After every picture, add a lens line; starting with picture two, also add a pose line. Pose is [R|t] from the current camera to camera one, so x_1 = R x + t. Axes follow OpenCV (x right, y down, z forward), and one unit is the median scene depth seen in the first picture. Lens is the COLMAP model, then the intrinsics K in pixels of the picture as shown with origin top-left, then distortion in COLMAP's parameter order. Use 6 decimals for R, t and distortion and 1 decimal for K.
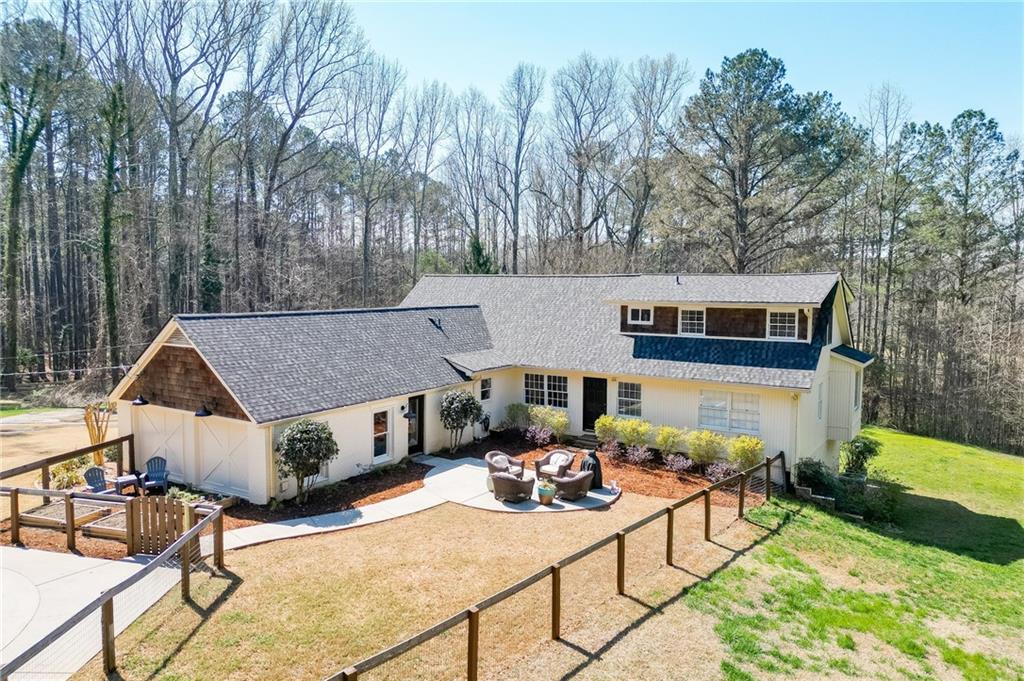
lens RADIAL K [[709.3, 0, 504.5], [0, 709.3, 341.3], [0, 0, 1]] dist [0.073141, -0.059776]
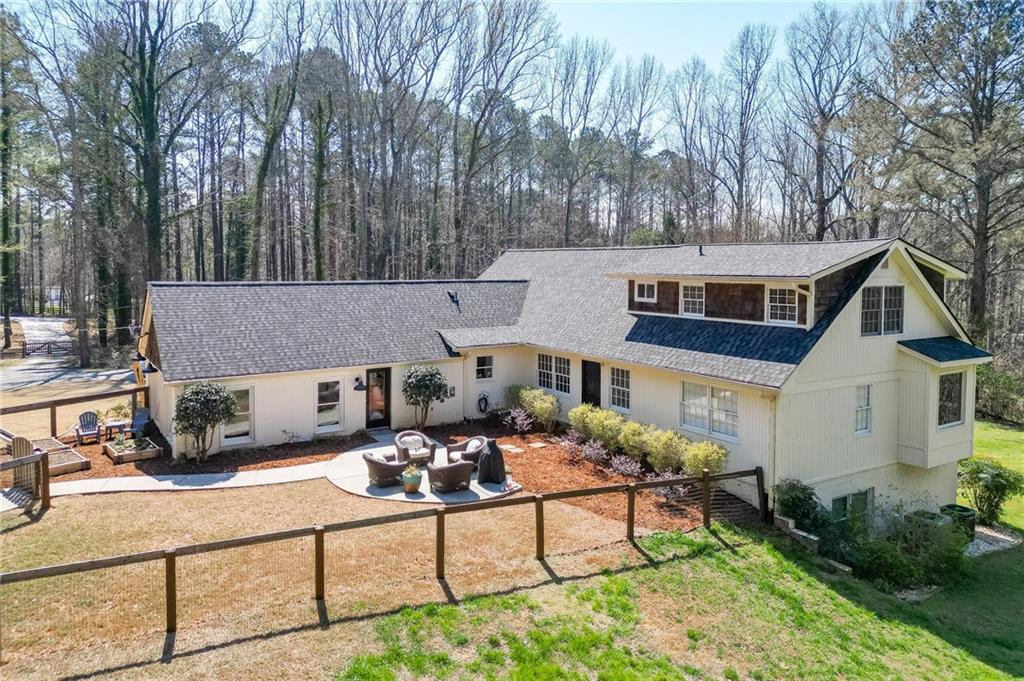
lens RADIAL K [[709.3, 0, 507.6], [0, 709.3, 297.7], [0, 0, 1]] dist [0.073141, -0.059776]
pose [[0.913809, 0.018585, -0.405718, 0.430564], [-0.033748, 0.998972, -0.030253, 0.002862], [0.404739, 0.041338, 0.913498, 0.165196]]
